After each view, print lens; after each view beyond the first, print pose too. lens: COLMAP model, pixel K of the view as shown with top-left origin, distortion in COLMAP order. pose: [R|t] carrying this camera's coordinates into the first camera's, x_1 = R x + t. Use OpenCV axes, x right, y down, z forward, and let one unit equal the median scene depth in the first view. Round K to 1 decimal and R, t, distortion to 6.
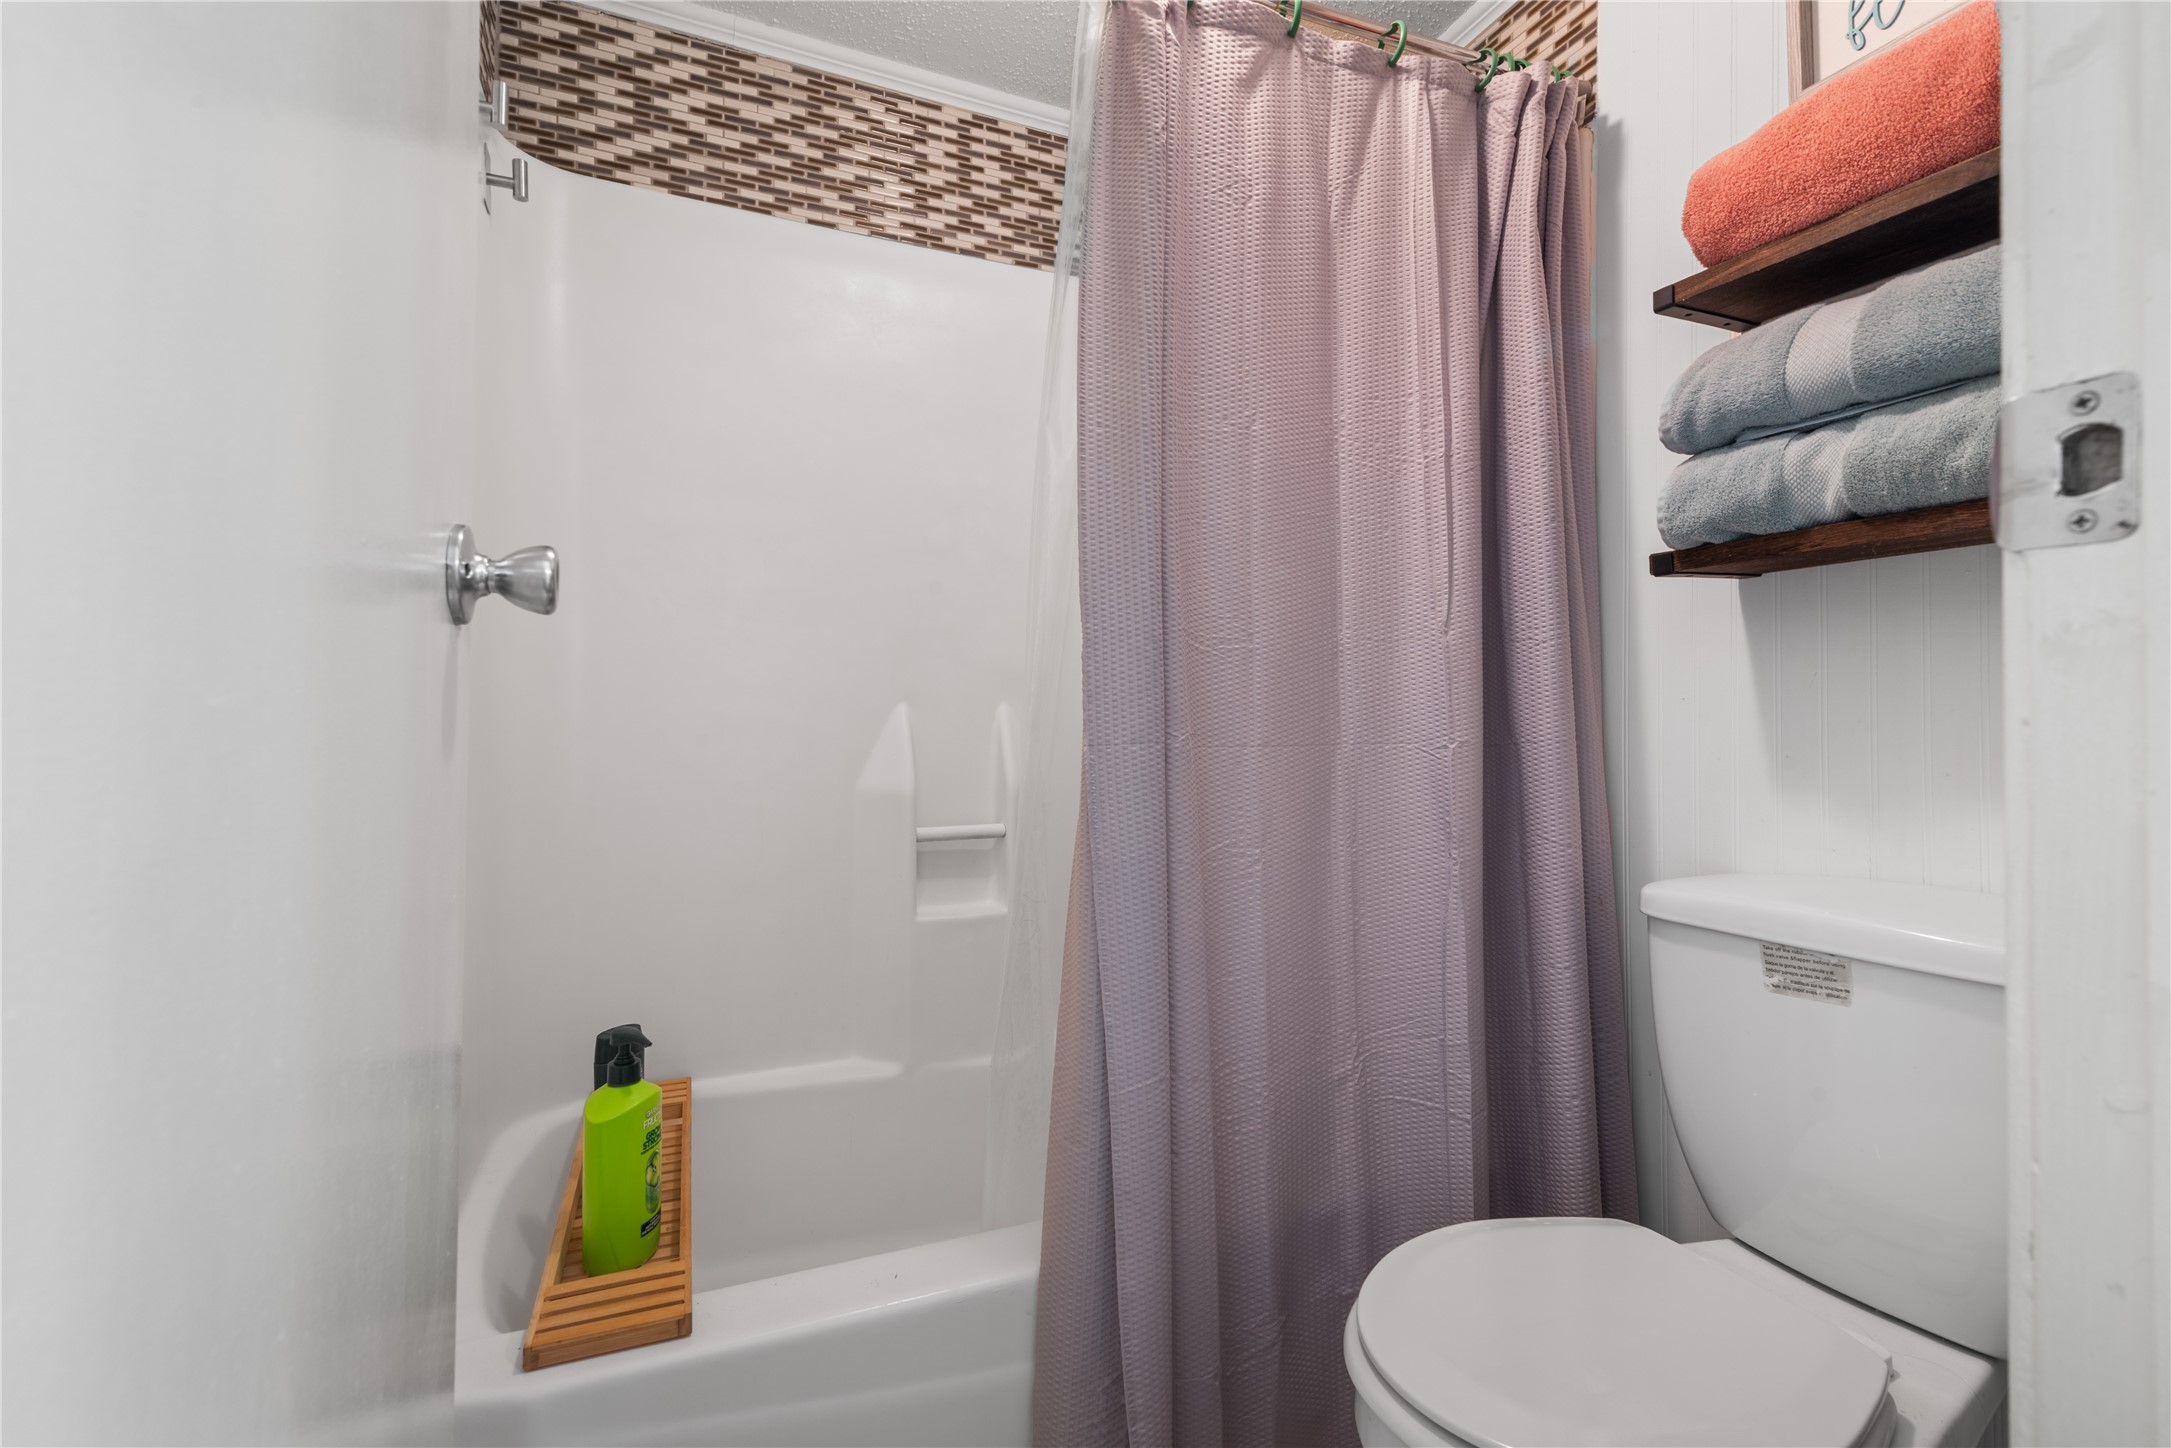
lens RADIAL K [[988.3, 0, 1127.8], [0, 988.3, 709.5], [0, 0, 1]] dist [0.015339, -0.001770]
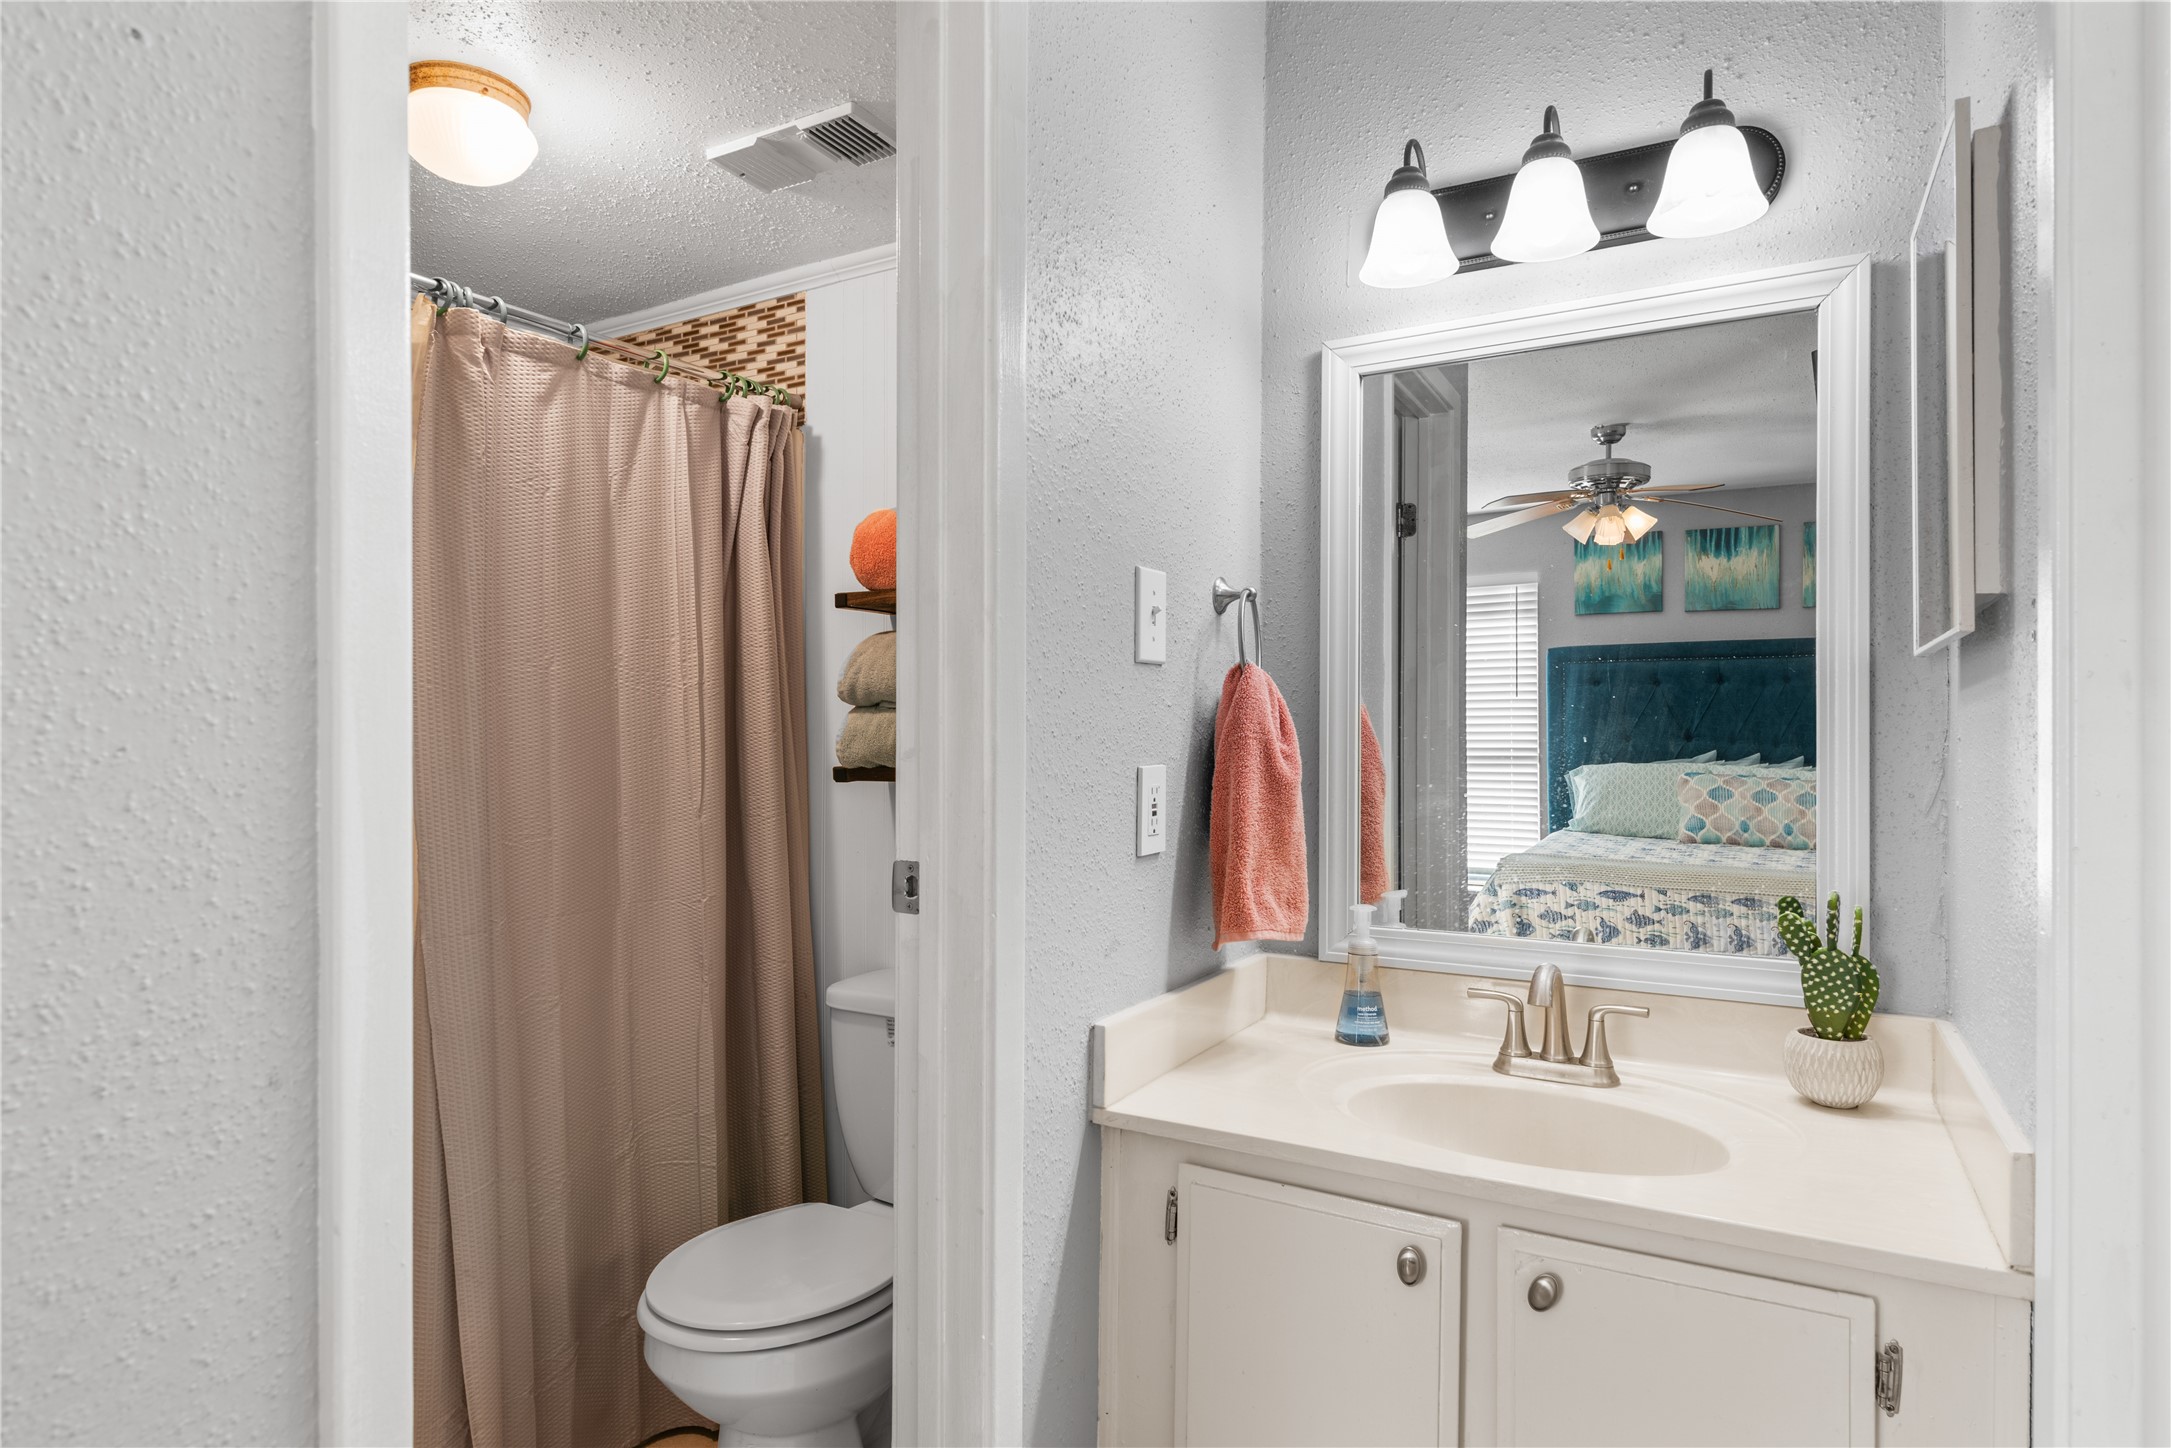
lens RADIAL K [[1198.6, 0, 1079.2], [0, 1198.6, 712.7], [0, 0, 1]] dist [0.004562, 0.000410]
pose [[0.808084, 0.001745, 0.589064, -0.232262], [0.000185, 0.999995, -0.003215, -0.215308], [-0.589067, 0.002707, 0.808080, -0.652454]]
